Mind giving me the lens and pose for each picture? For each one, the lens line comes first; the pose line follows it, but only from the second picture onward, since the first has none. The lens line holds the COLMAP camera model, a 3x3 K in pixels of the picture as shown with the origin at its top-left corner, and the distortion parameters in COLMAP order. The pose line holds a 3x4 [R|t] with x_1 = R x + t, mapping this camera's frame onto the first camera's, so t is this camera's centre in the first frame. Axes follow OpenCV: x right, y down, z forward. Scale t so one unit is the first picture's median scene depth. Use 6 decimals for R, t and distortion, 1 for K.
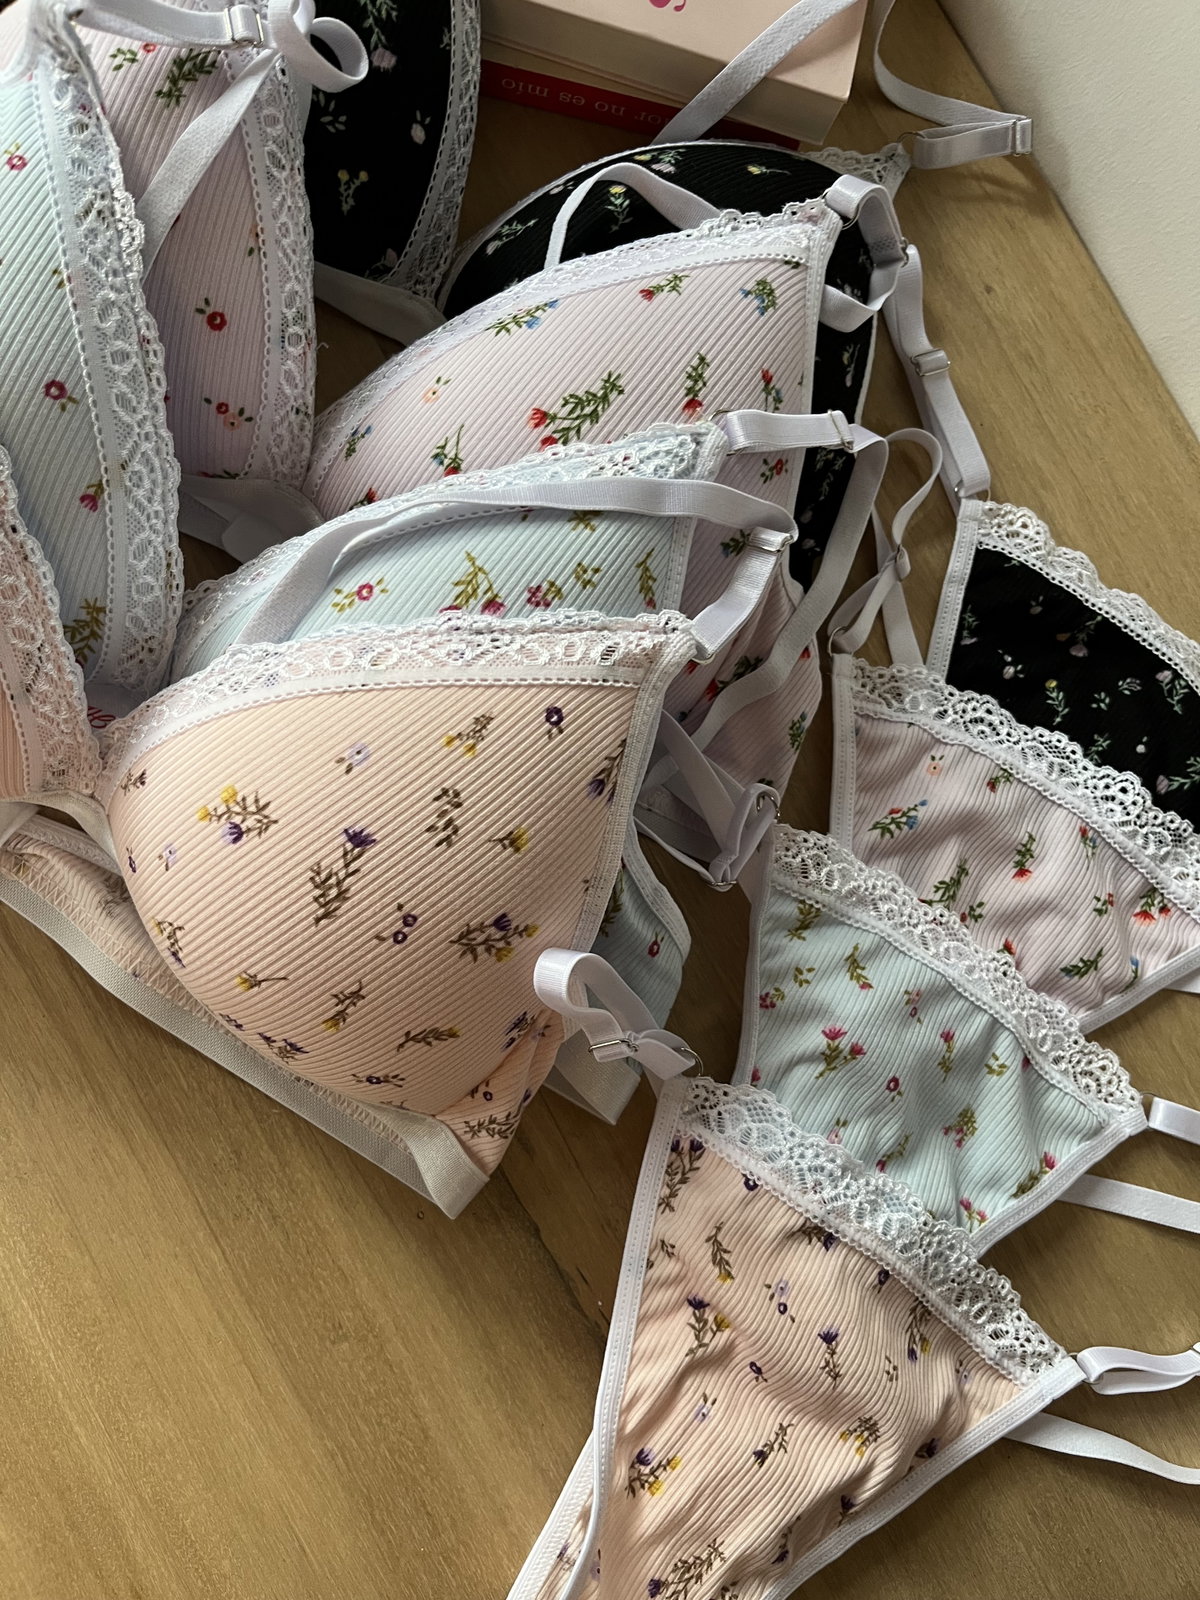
lens RADIAL K [[1220.2, 0, 600.0], [0, 1220.2, 800.0], [0, 0, 1]] dist [0.006836, -0.008166]
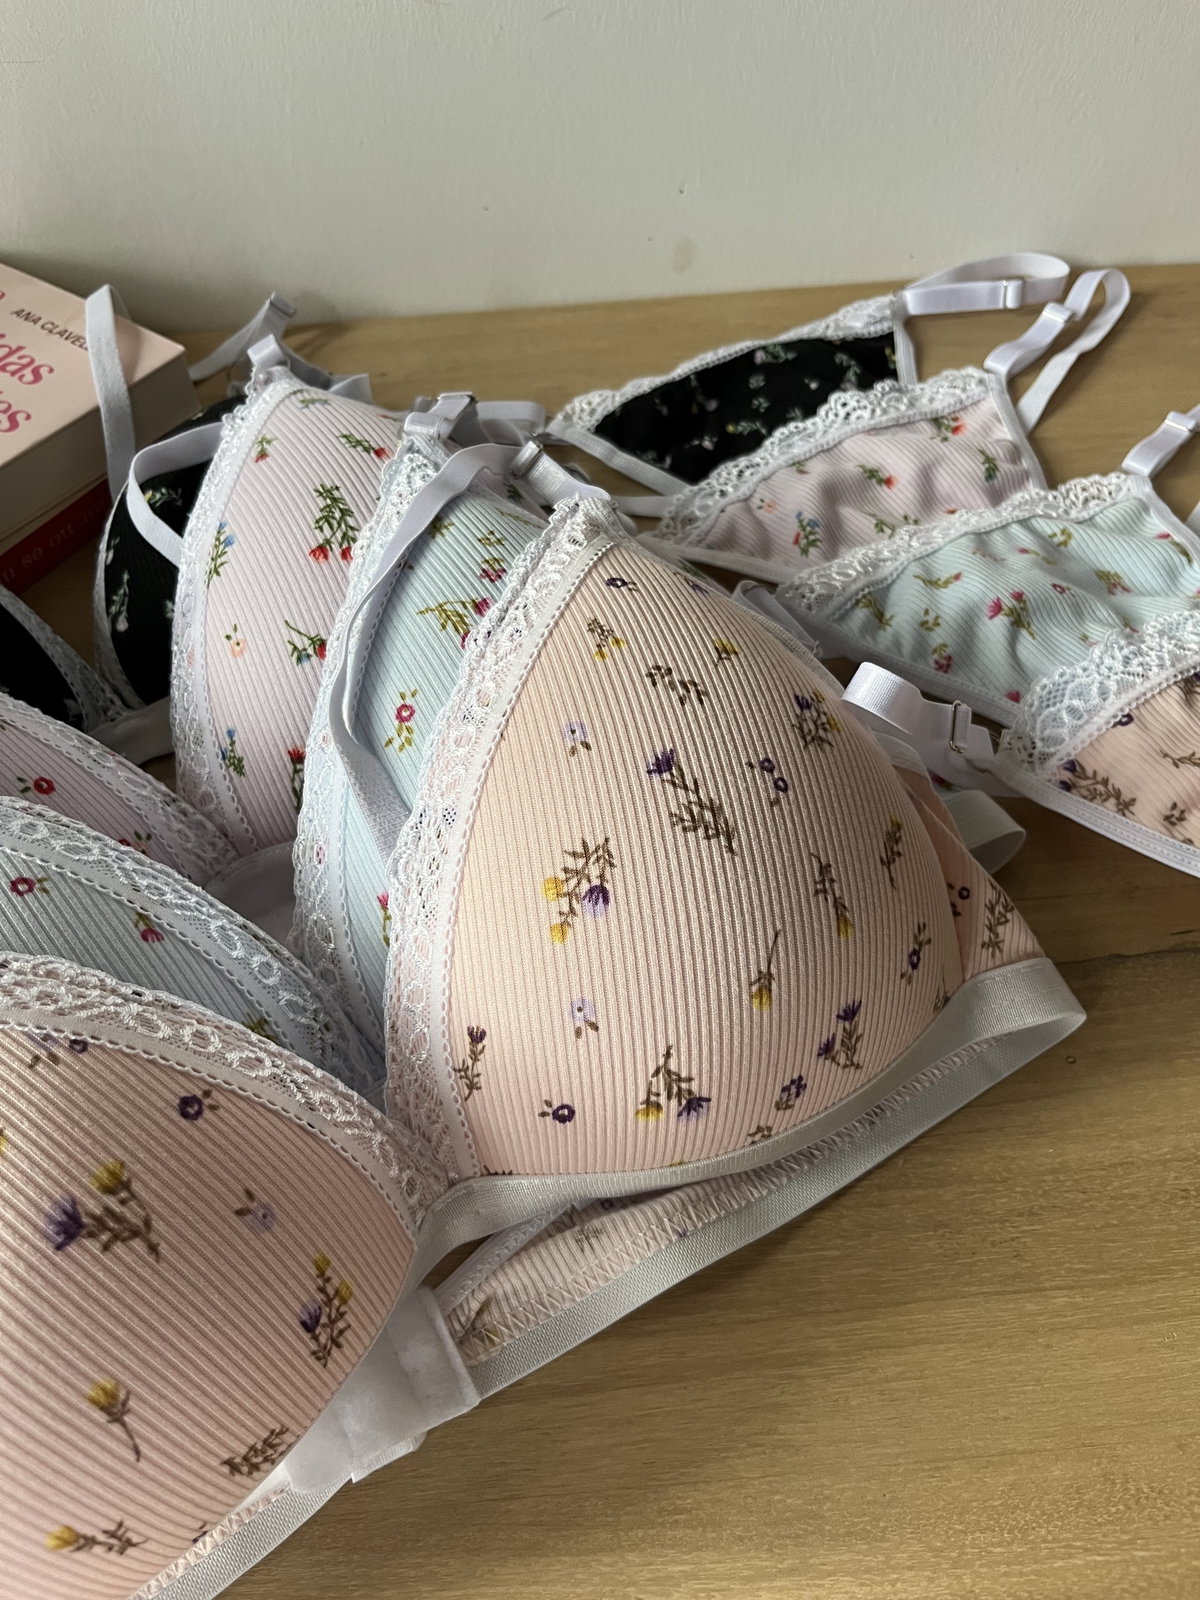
lens RADIAL K [[1229.7, 0, 592.5], [0, 1229.7, 799.5], [0, 0, 1]] dist [0.008050, -0.015367]
pose [[0.404830, -0.816404, 0.411823, -0.499917], [0.914067, 0.373333, -0.158445, 0.111847], [-0.024392, 0.440576, 0.897384, 0.180915]]
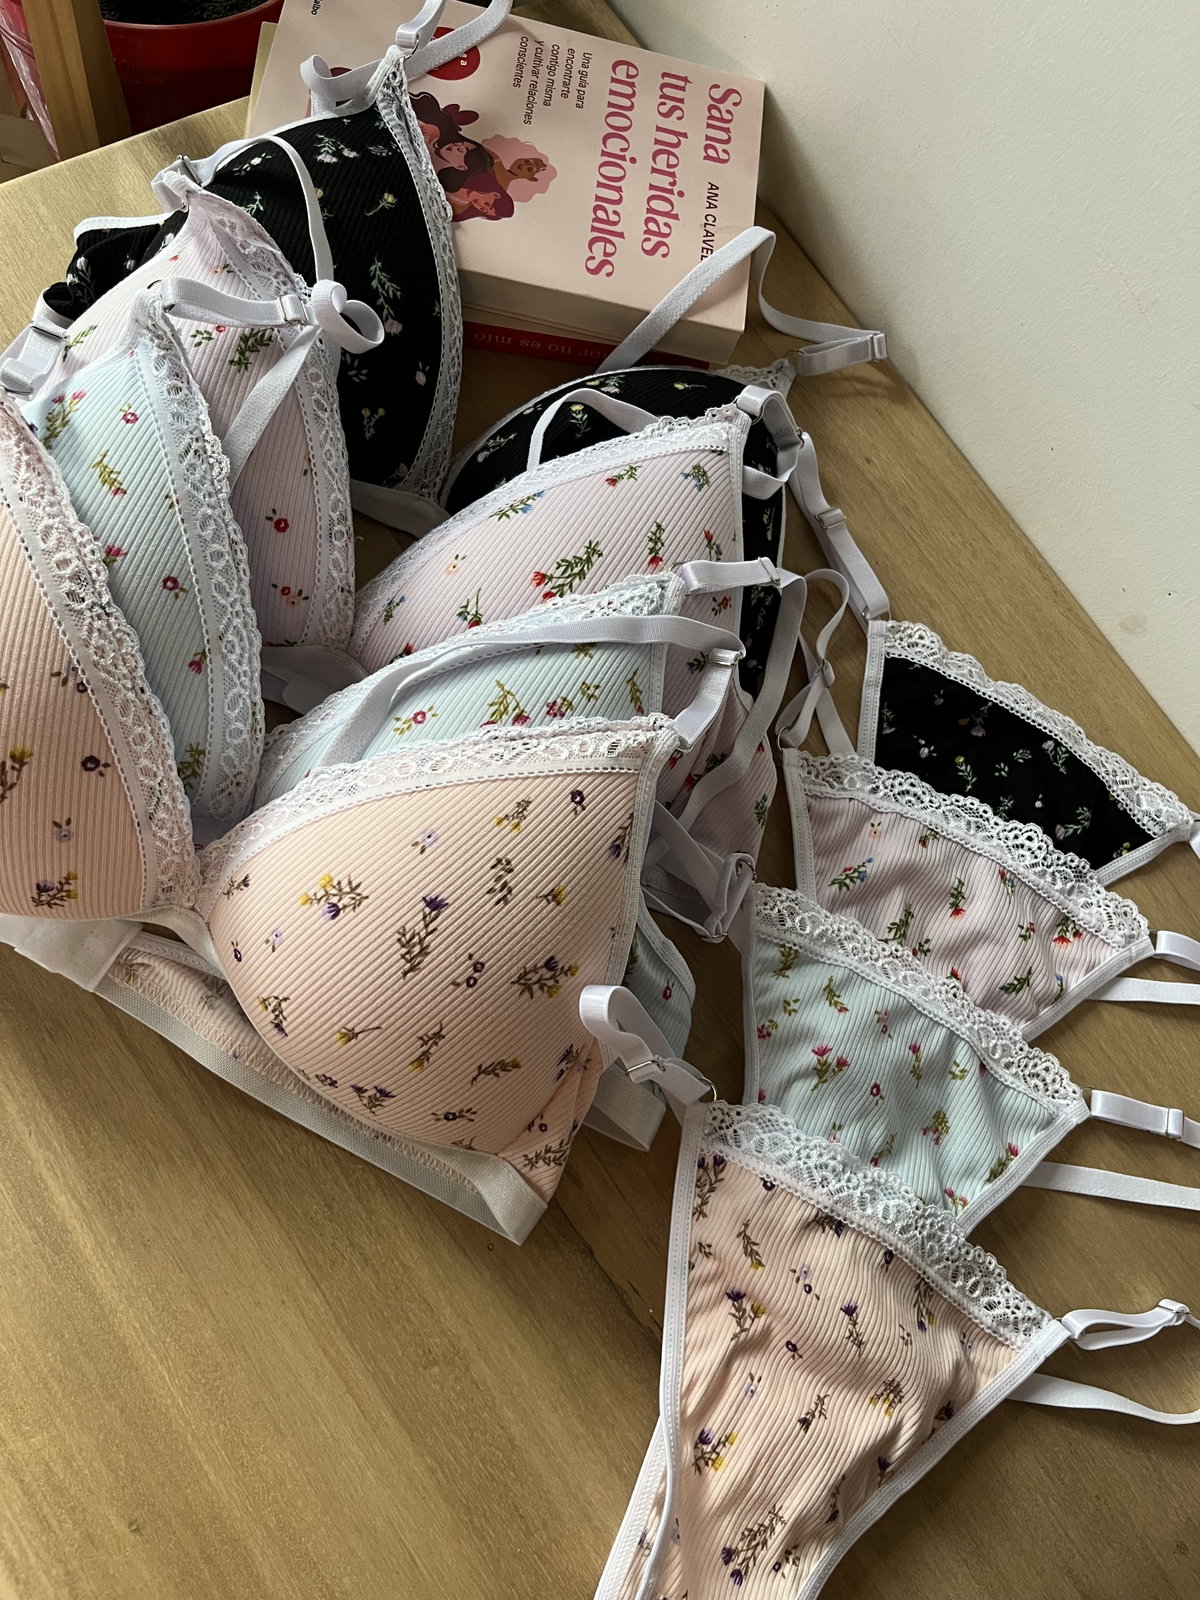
lens RADIAL K [[1212.1, 0, 616.6], [0, 1212.1, 783.2], [0, 0, 1]] dist [0.042512, -0.093396]
pose [[0.993969, -0.087907, 0.065555, -0.067619], [0.097083, 0.983400, -0.153296, 0.099276], [-0.050991, 0.158736, 0.986003, -0.223330]]
